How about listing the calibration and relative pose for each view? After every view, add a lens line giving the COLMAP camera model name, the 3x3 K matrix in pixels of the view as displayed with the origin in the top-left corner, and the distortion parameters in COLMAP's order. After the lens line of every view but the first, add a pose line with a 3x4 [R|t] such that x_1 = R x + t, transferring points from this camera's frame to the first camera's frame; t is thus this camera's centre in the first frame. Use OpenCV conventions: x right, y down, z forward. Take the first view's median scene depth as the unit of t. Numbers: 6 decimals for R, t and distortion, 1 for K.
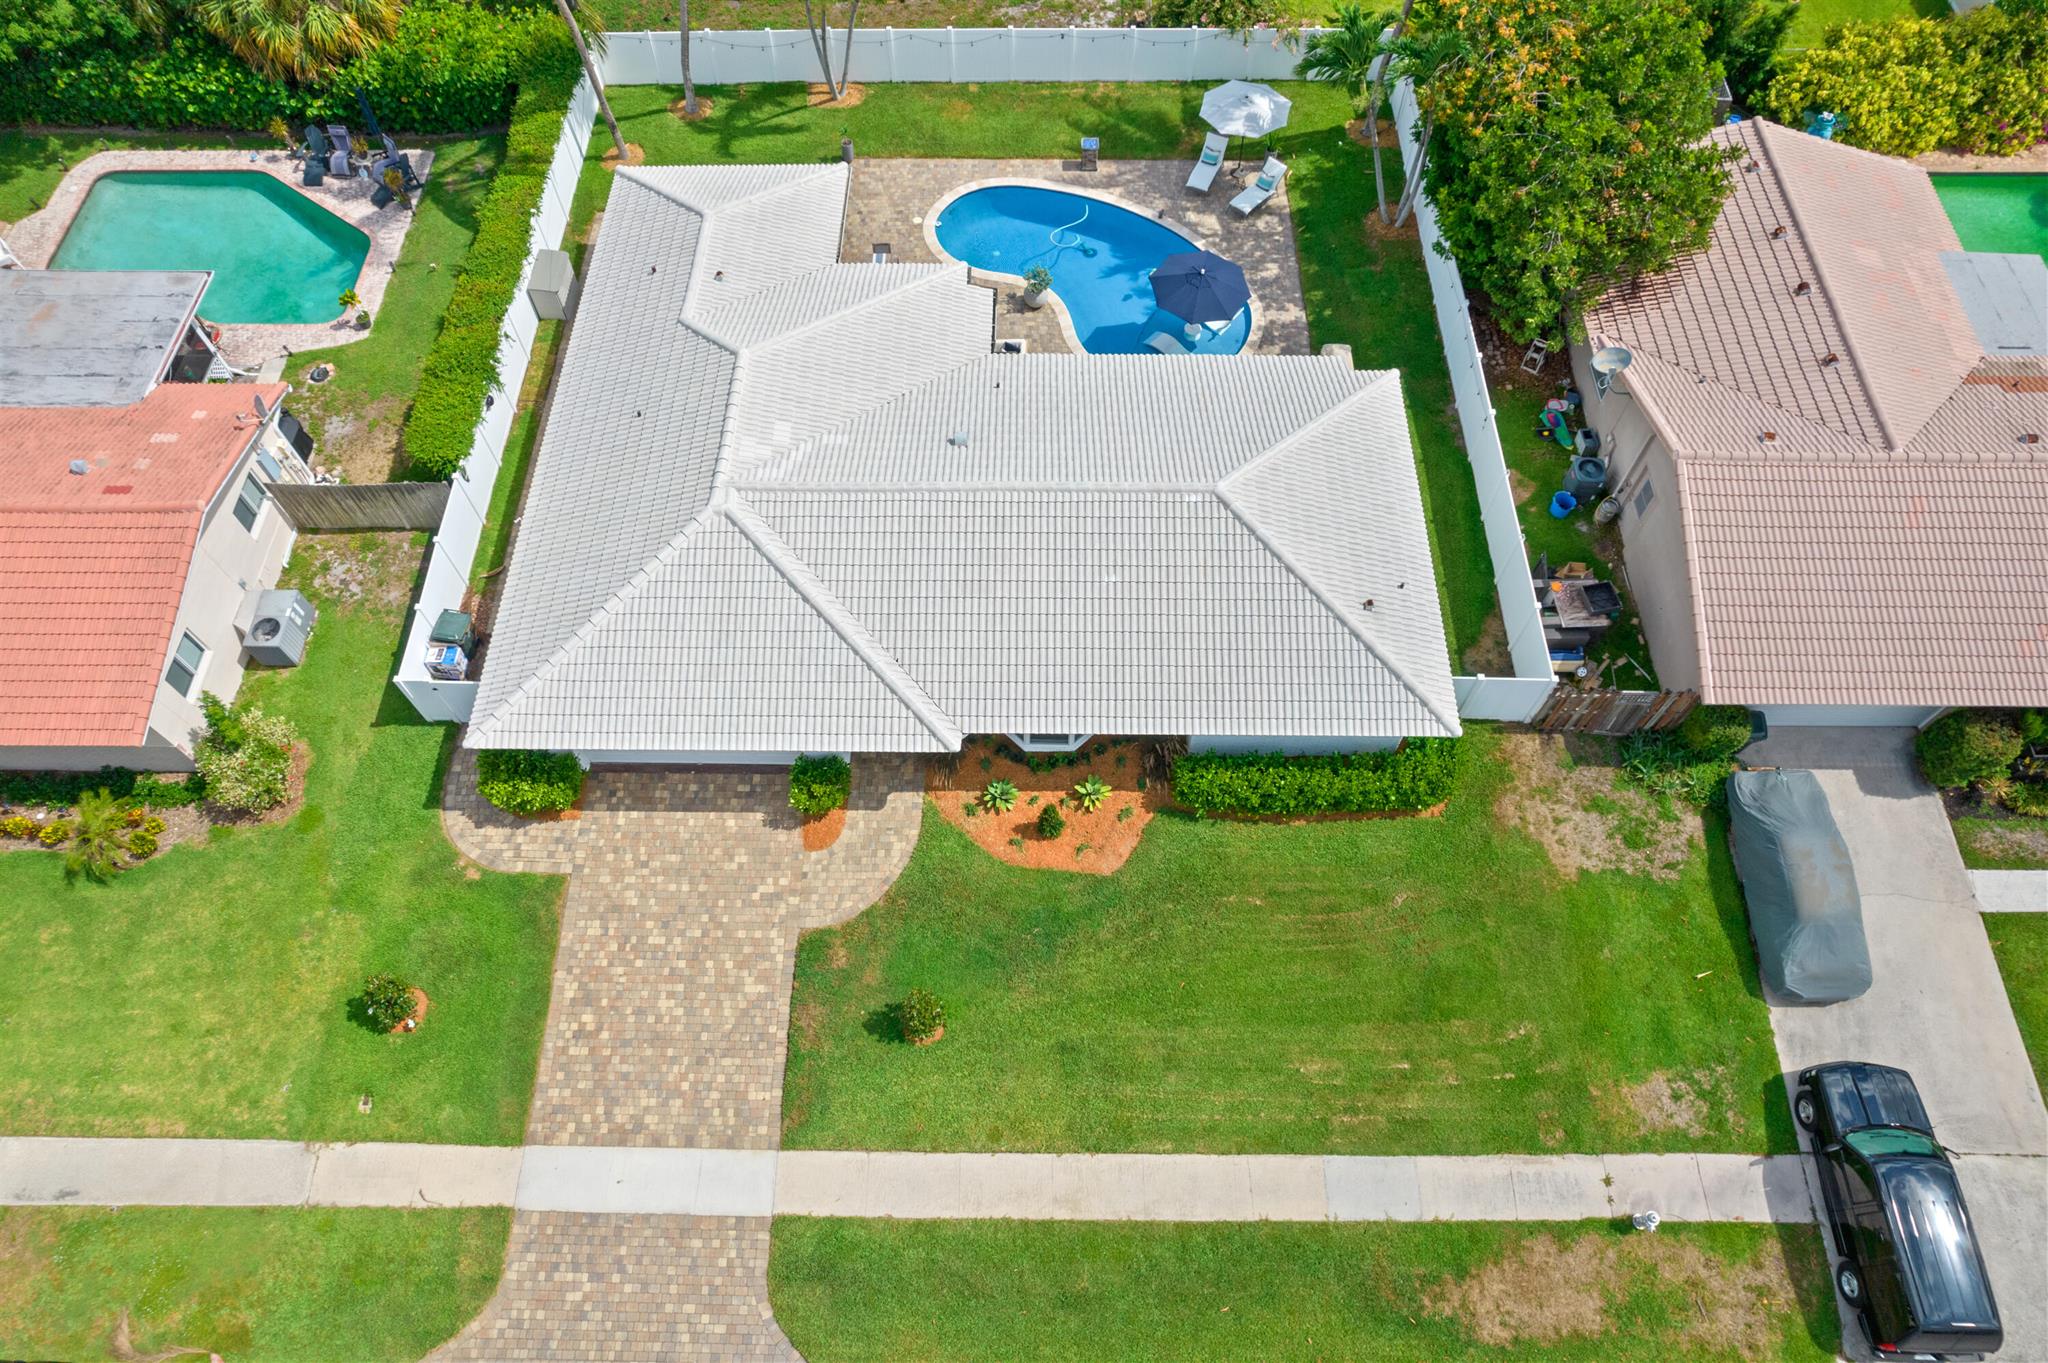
lens RADIAL K [[1316.2, 0, 1022.1], [0, 1316.2, 690.6], [0, 0, 1]] dist [-0.077566, 0.073099]
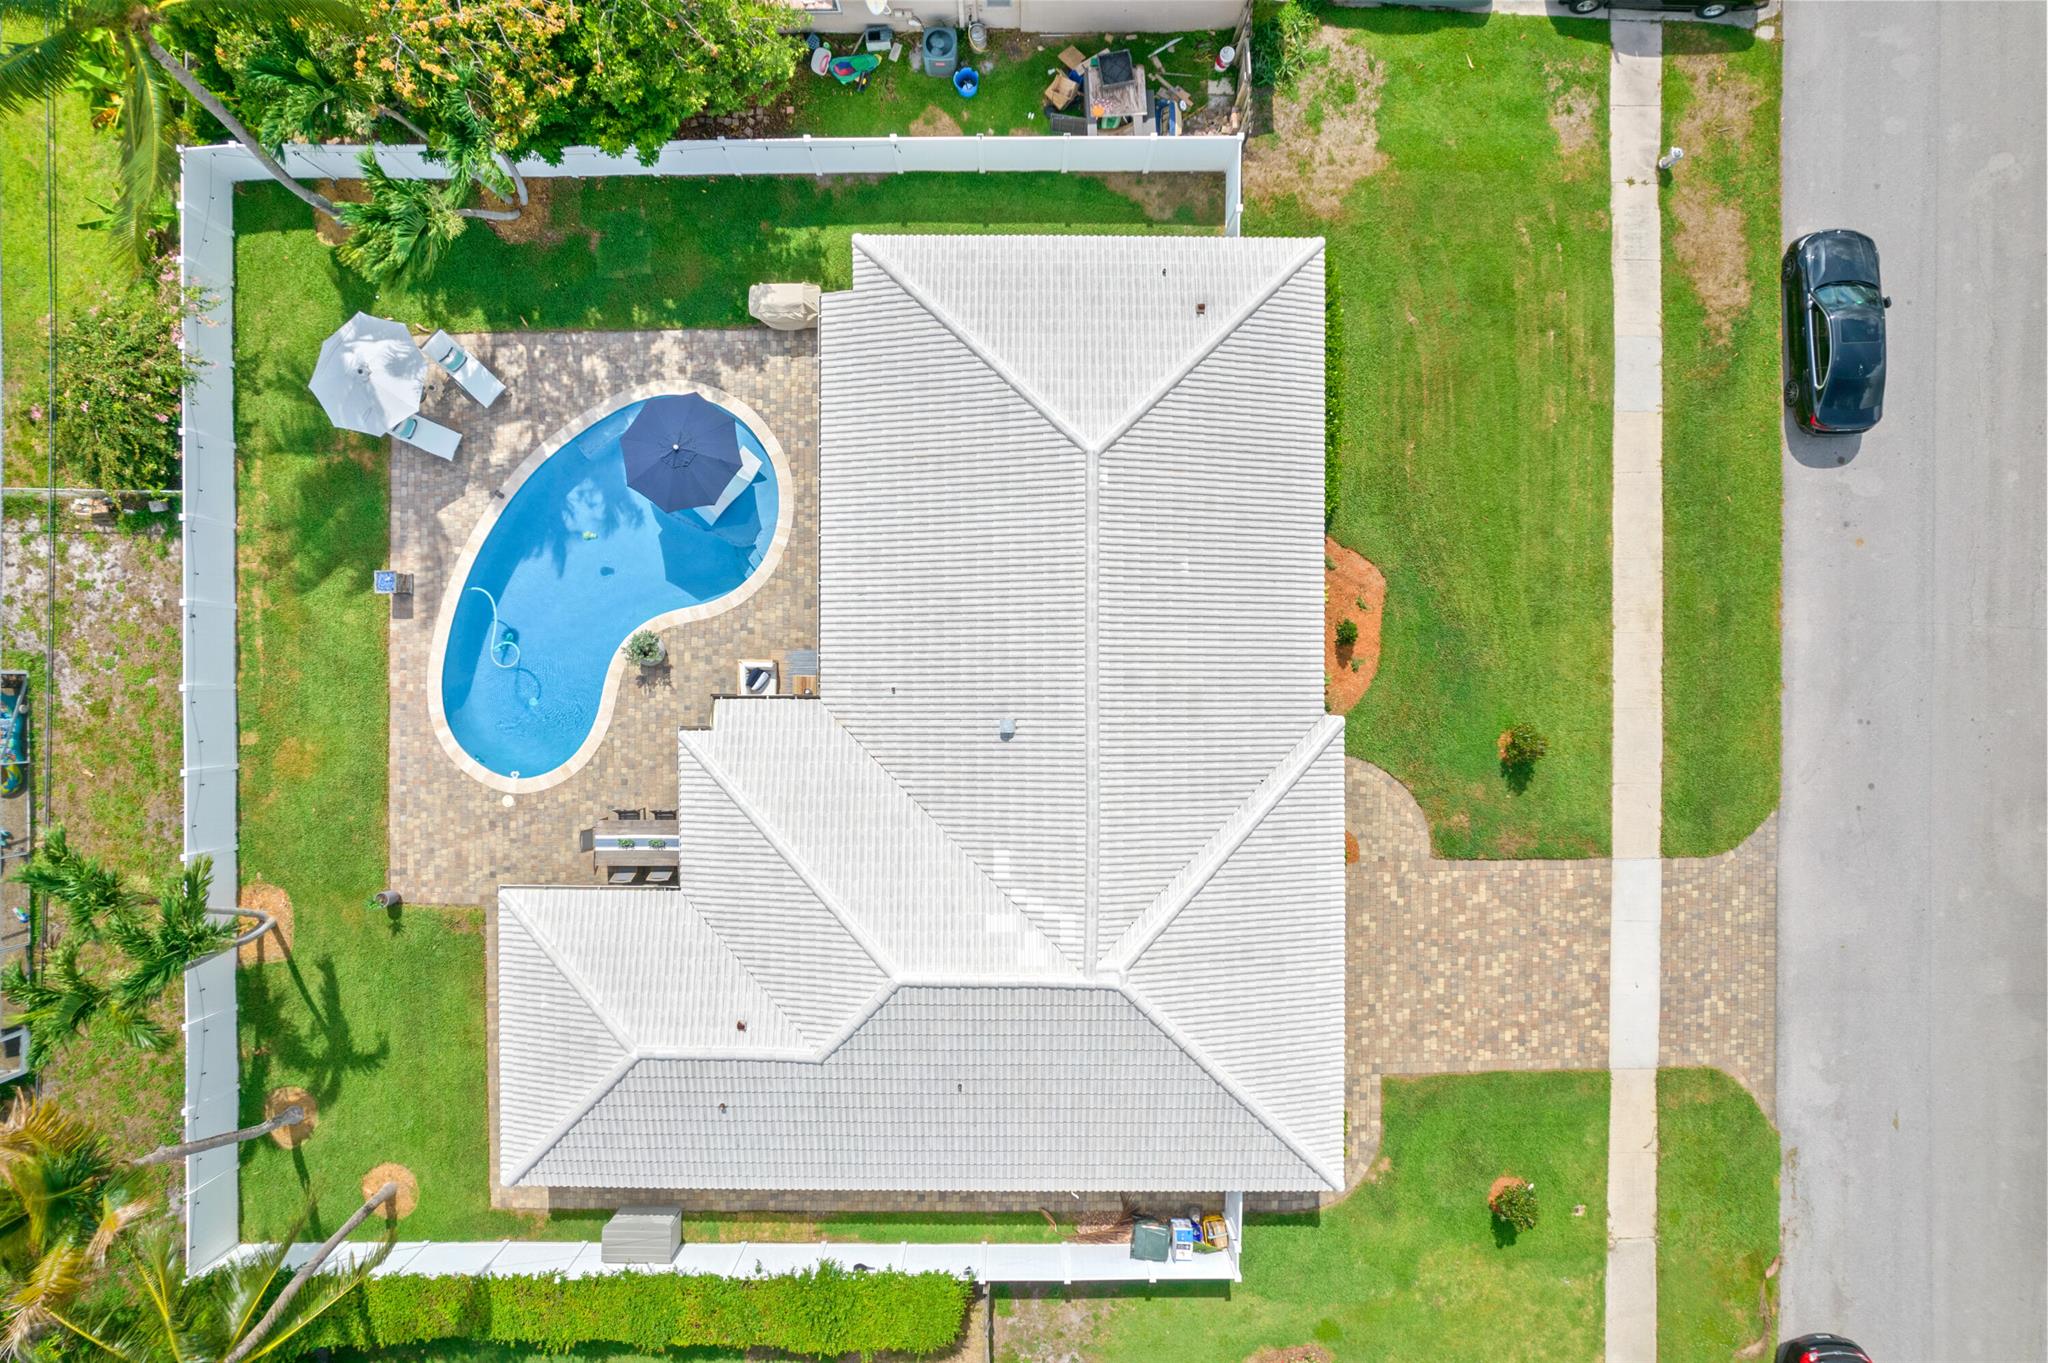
lens RADIAL K [[1316.2, 0, 1022.1], [0, 1316.2, 690.6], [0, 0, 1]] dist [-0.077566, 0.073099]
pose [[-0.011591, -0.999924, 0.004248, -0.027670], [0.863360, -0.007864, 0.504528, -0.687877], [-0.504456, 0.009515, 0.863385, 0.216860]]
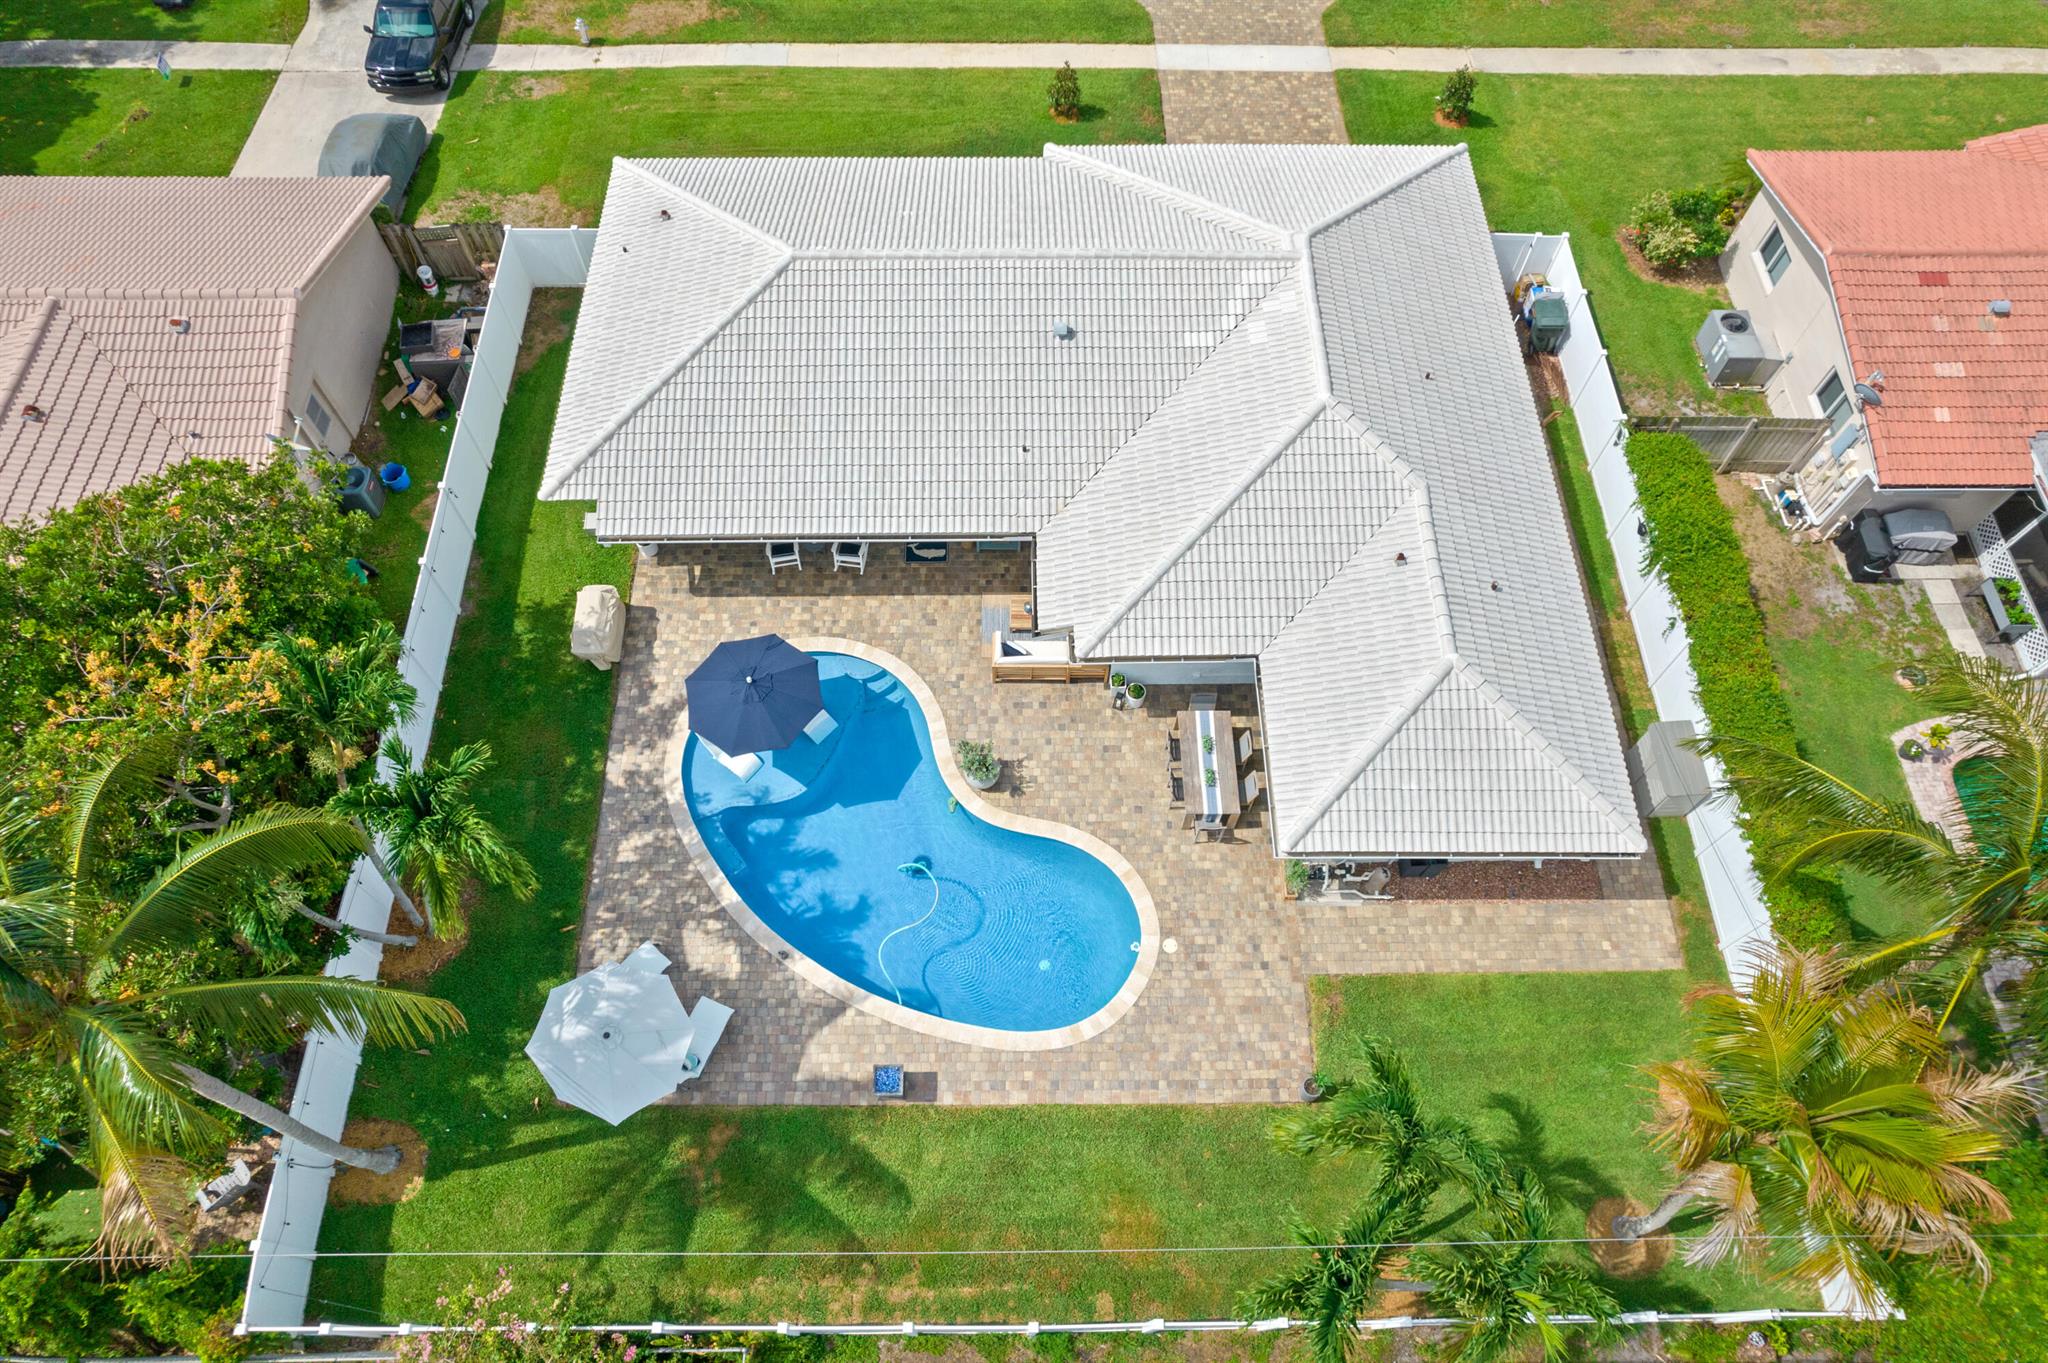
lens RADIAL K [[1316.2, 0, 1022.1], [0, 1316.2, 690.6], [0, 0, 1]] dist [-0.077566, 0.073099]
pose [[-0.999773, 0.019074, -0.009460, -0.006799], [-0.017945, -0.515783, 0.856531, -1.177597], [0.011458, 0.856507, 0.516008, 0.793681]]
